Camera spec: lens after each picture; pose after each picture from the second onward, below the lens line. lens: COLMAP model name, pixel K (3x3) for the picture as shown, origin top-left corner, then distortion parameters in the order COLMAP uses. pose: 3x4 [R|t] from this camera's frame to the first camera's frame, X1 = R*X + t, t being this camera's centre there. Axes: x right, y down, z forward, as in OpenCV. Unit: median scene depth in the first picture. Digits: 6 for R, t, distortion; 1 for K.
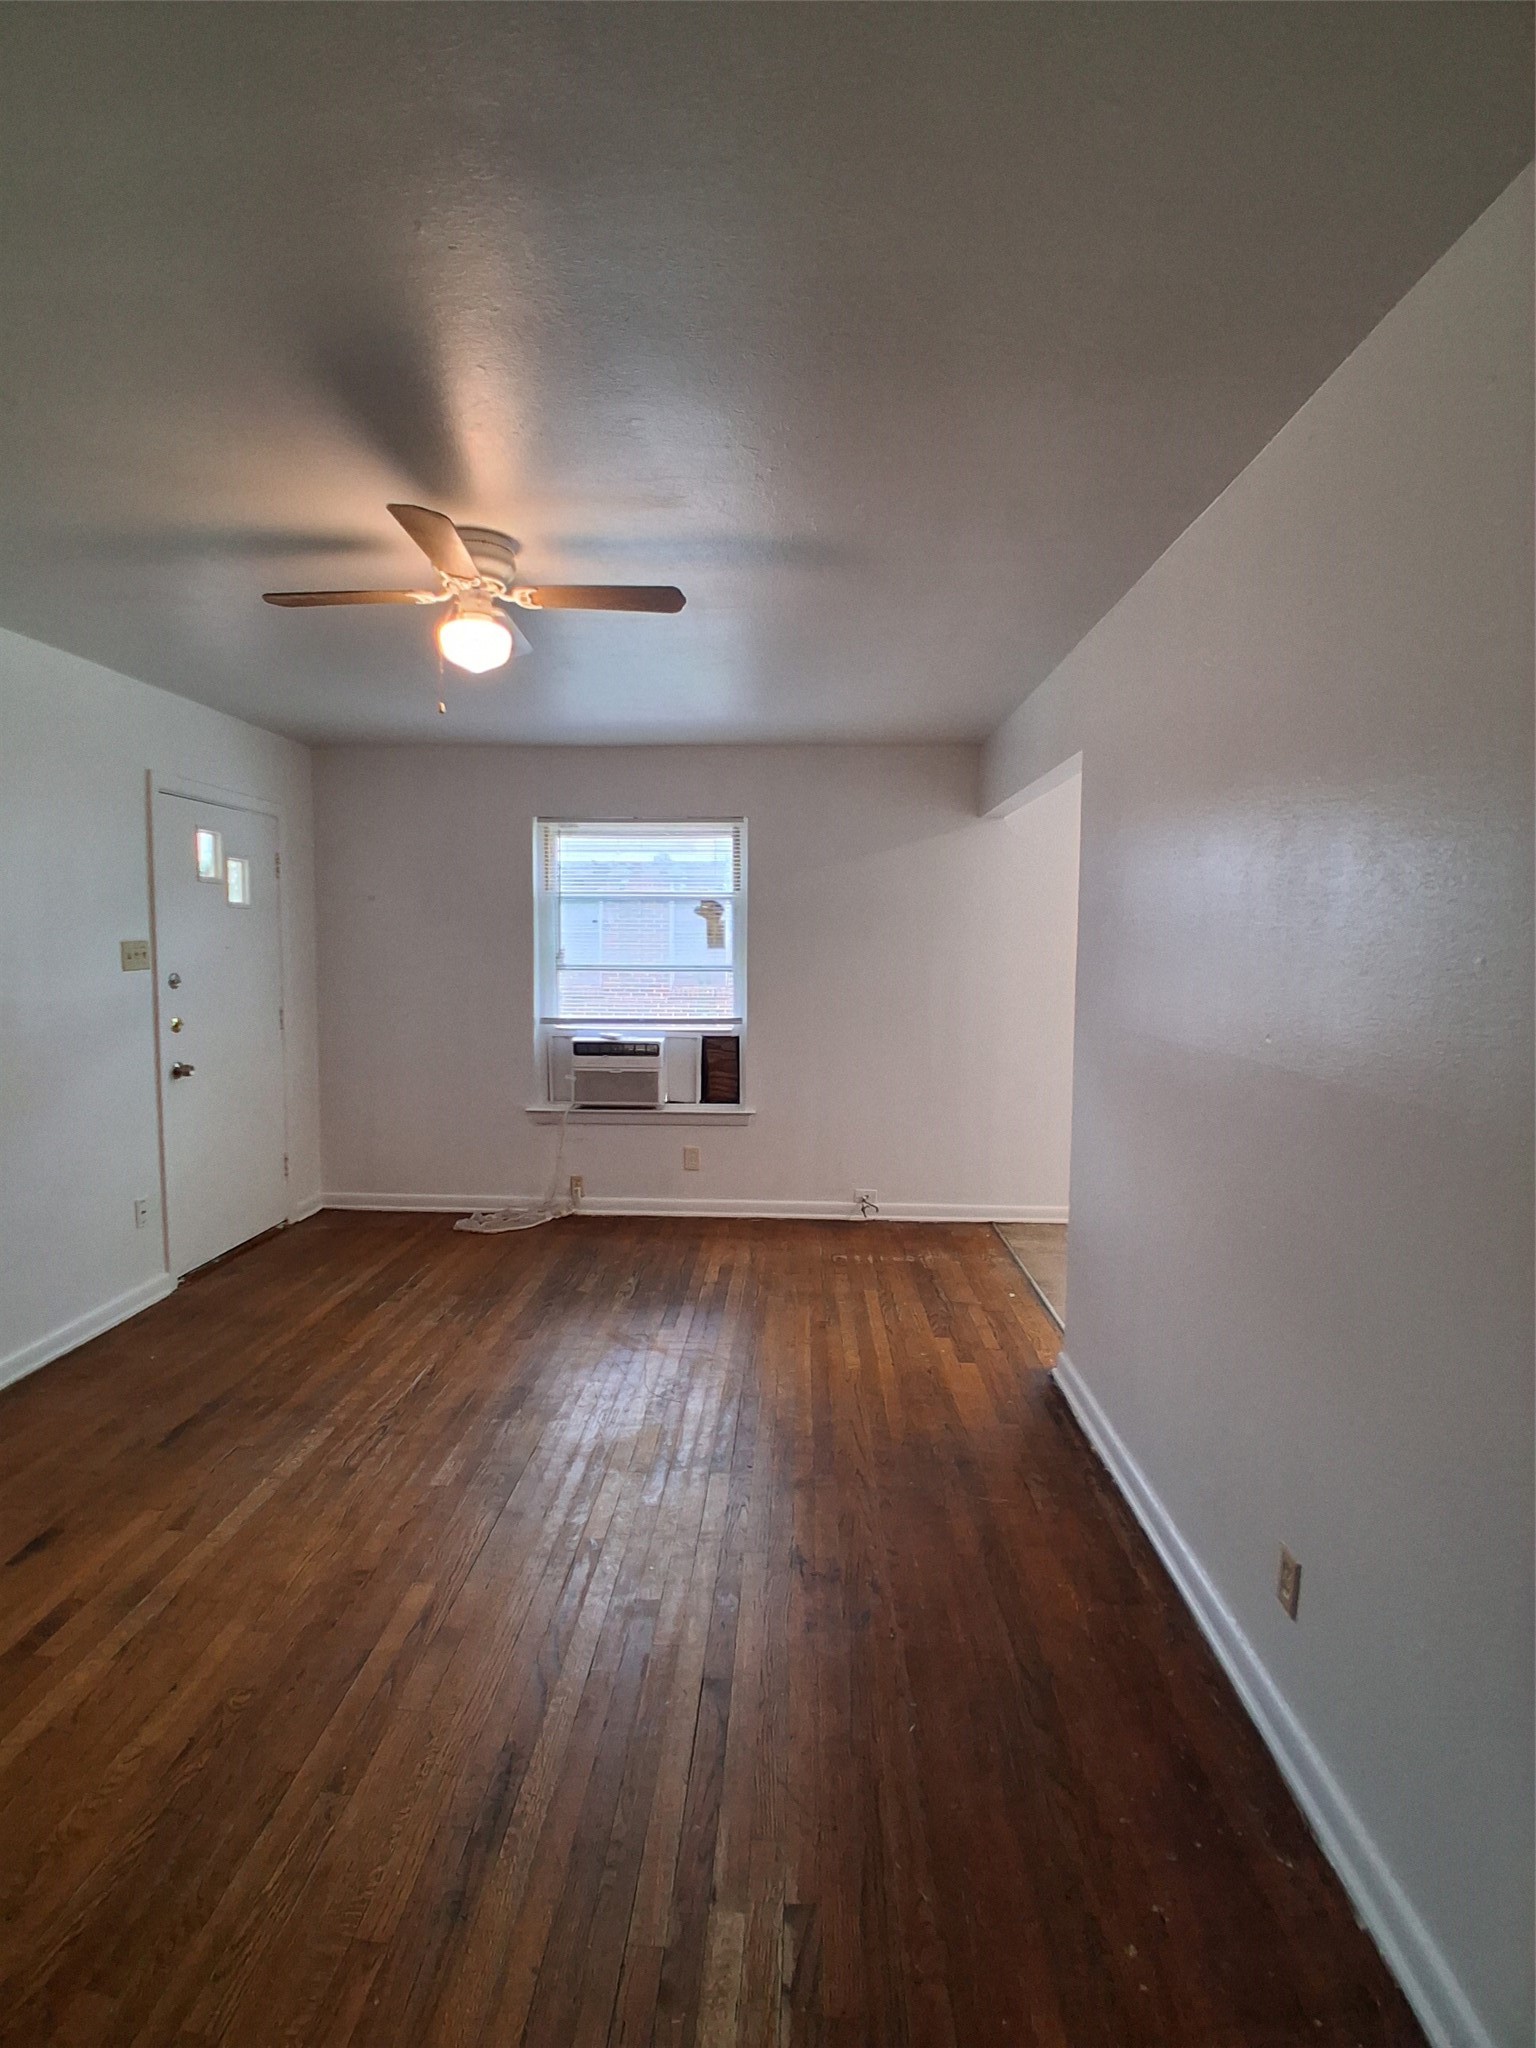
lens RADIAL K [[1012.2, 0, 757.2], [0, 1012.2, 1023.7], [0, 0, 1]] dist [0.017938, -0.058520]
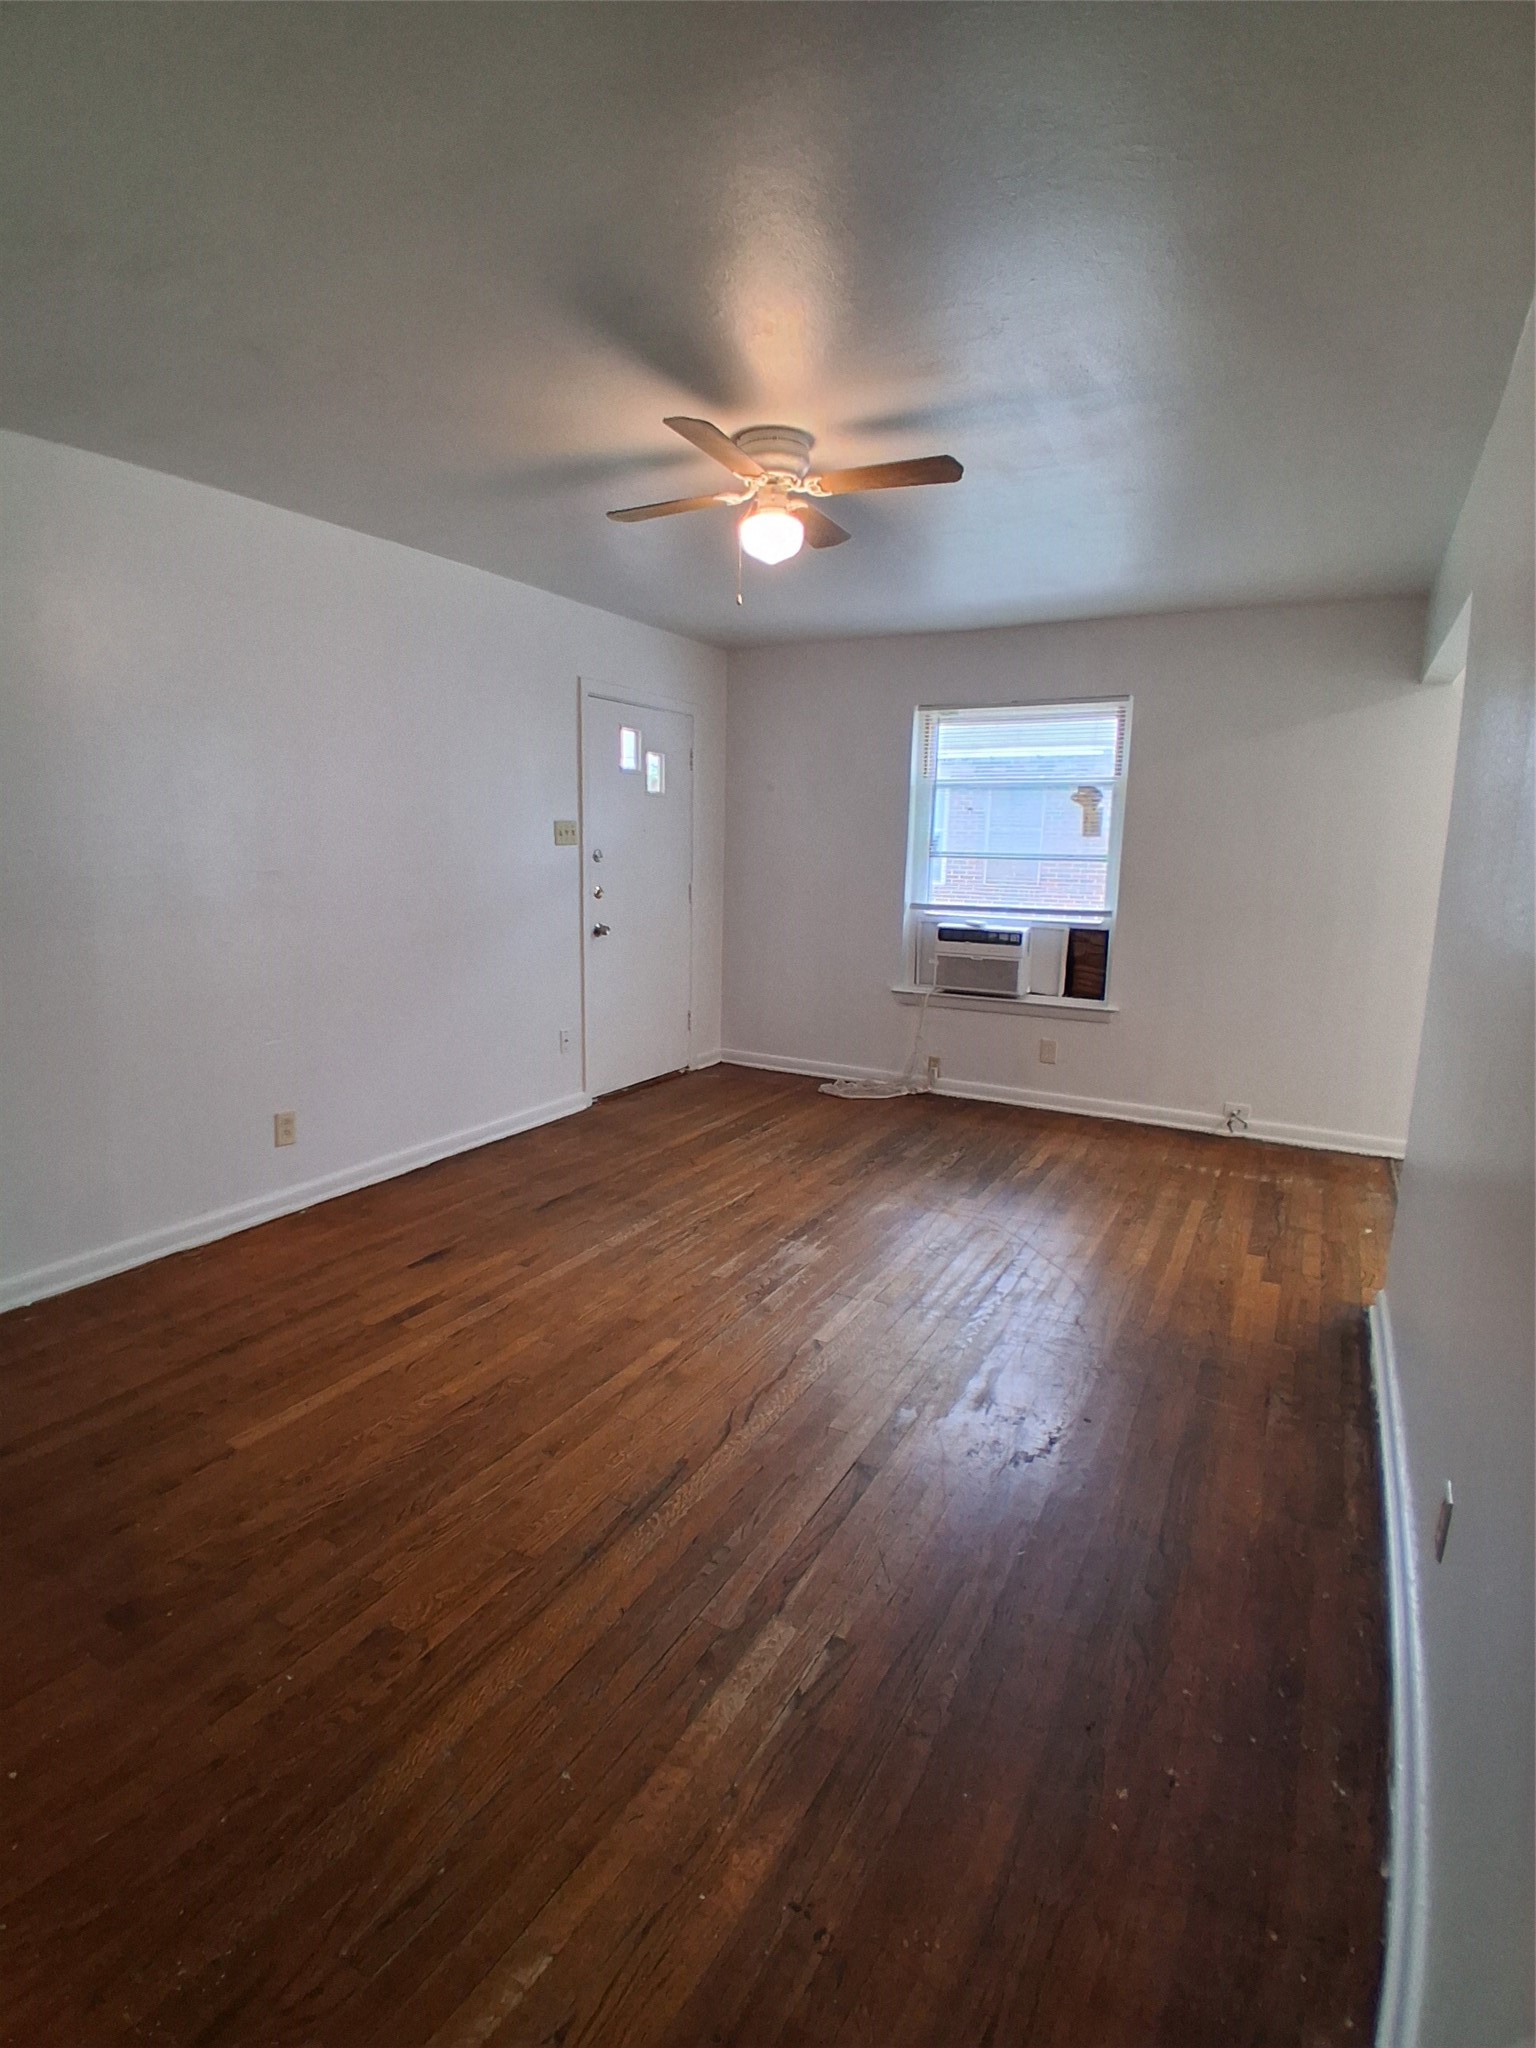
lens RADIAL K [[1012.2, 0, 757.2], [0, 1012.2, 1023.7], [0, 0, 1]] dist [0.017938, -0.058520]
pose [[0.894934, 0.089974, -0.437033, 0.153781], [-0.049282, 0.993398, 0.103599, 0.023898], [0.443468, -0.071176, 0.893459, -0.016855]]
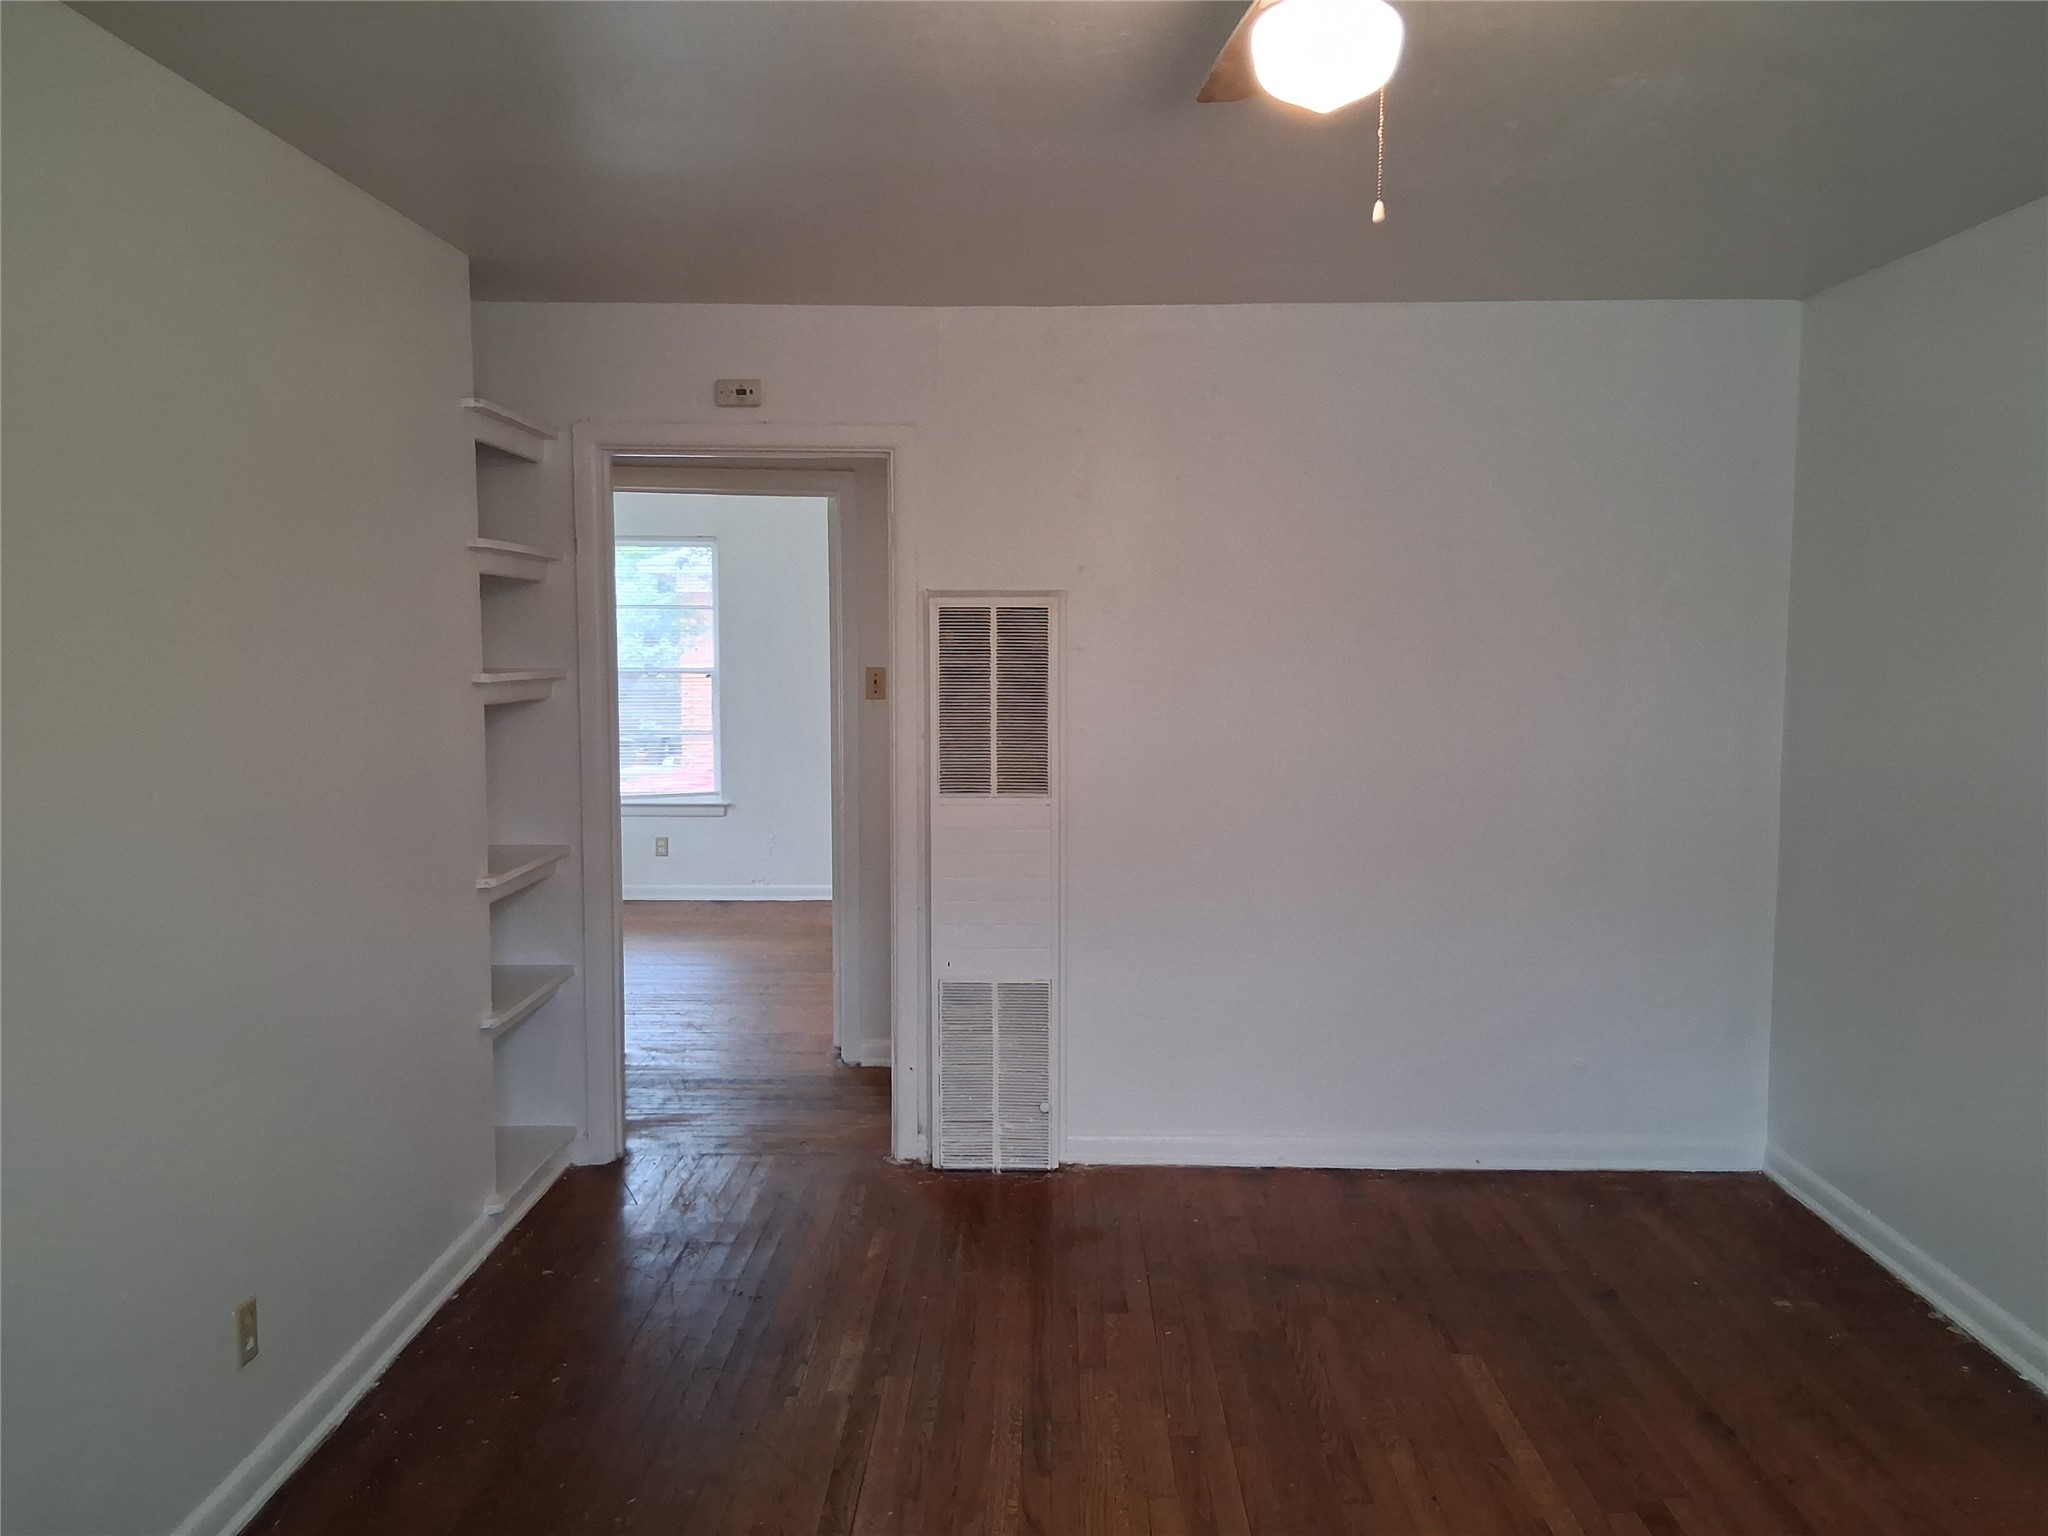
lens RADIAL K [[1555.6, 0, 1024.0], [0, 1555.6, 768.0], [0, 0, 1]] dist [0.112641, -0.210761]
pose [[-0.999441, -0.007439, -0.032603, -0.077636], [-0.012889, 0.985308, 0.170297, -0.117602], [0.030857, 0.170622, -0.984853, 1.132942]]
